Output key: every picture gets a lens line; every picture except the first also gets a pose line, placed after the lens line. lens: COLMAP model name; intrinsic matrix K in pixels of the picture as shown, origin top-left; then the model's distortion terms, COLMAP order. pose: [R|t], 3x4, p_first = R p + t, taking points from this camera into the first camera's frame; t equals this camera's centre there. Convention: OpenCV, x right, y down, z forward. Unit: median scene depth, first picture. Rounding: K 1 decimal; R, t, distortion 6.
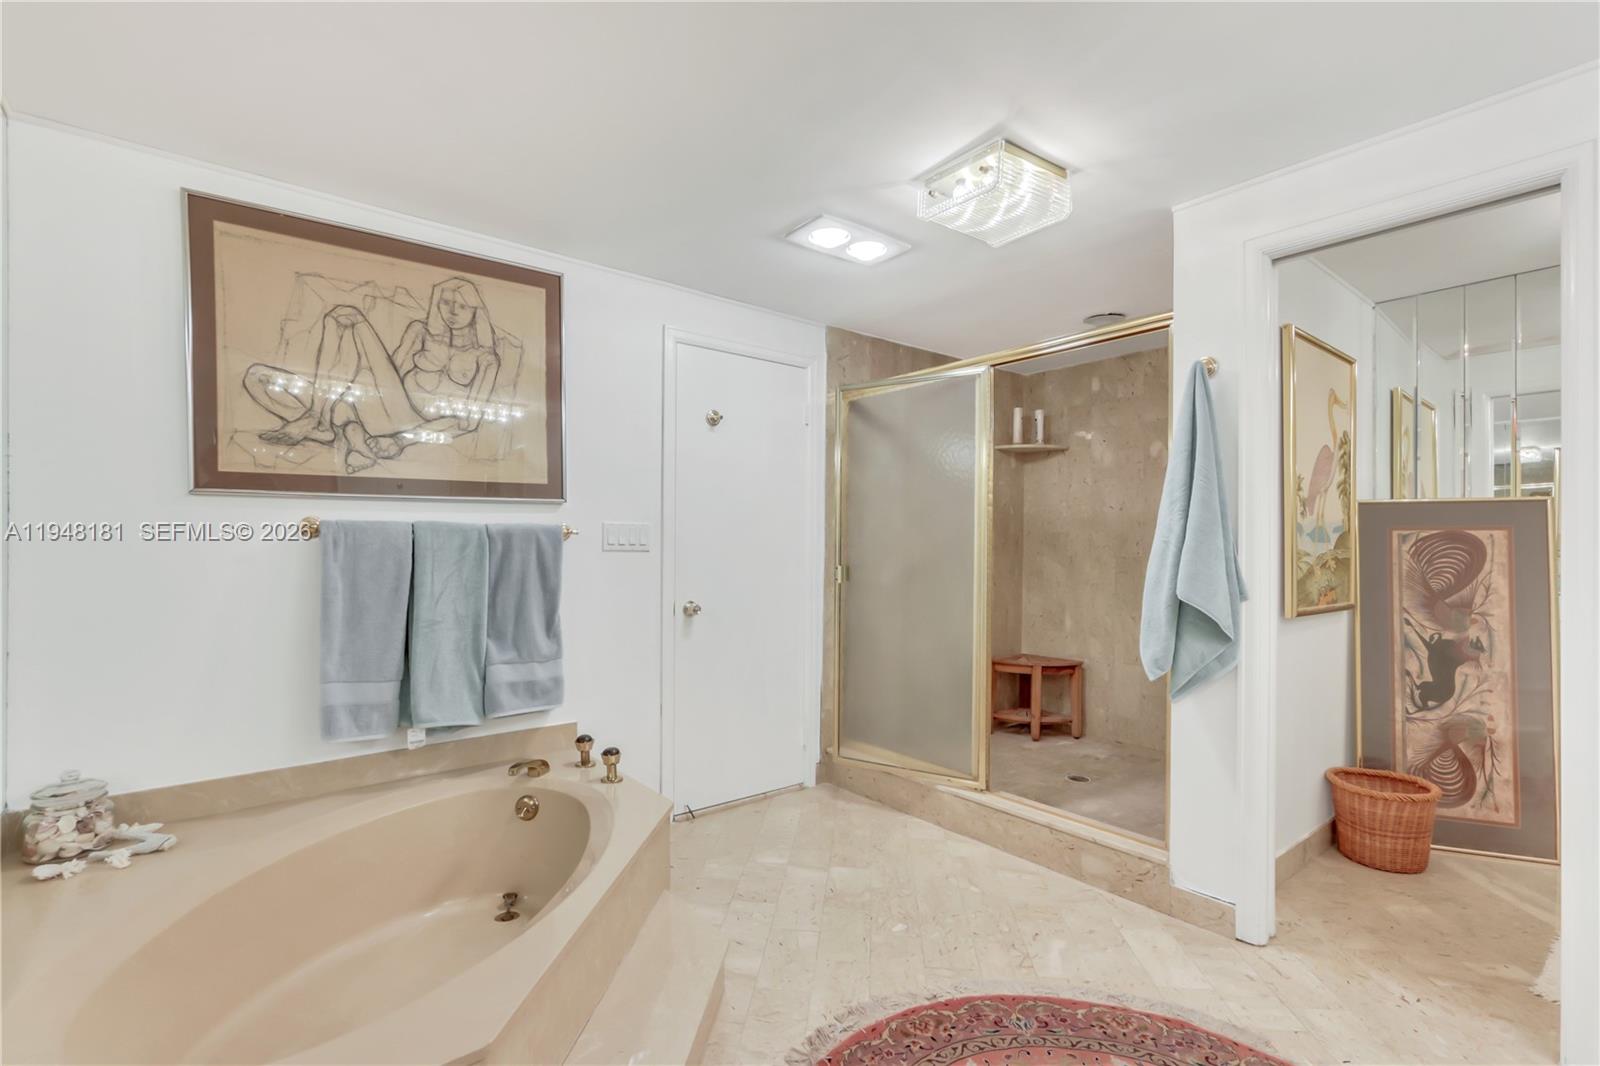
lens RADIAL K [[739.8, 0, 800.8], [0, 739.8, 542.7], [0, 0, 1]] dist [-0.004527, -0.000710]
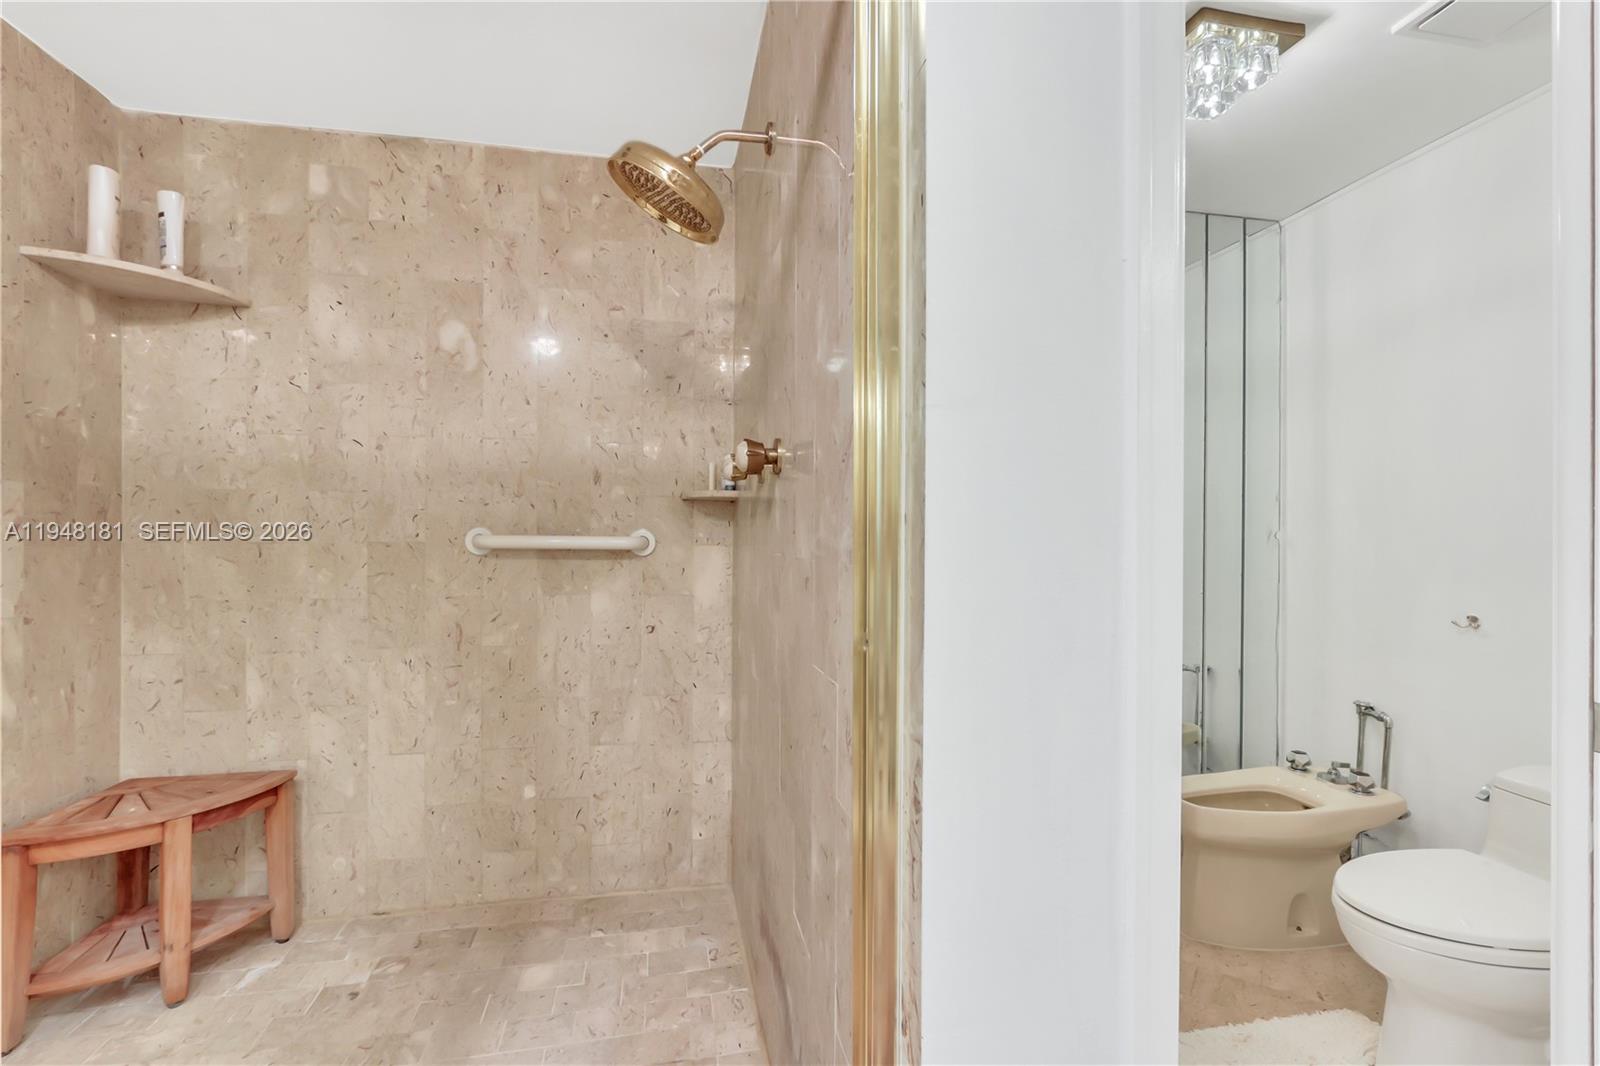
lens RADIAL K [[739.8, 0, 805.1], [0, 739.8, 549.3], [0, 0, 1]] dist [-0.004527, -0.000710]
pose [[0.488771, -0.014810, 0.872287, 0.134207], [-0.002785, 0.999824, 0.018536, 0.012964], [-0.872408, -0.011489, 0.488643, 0.488456]]
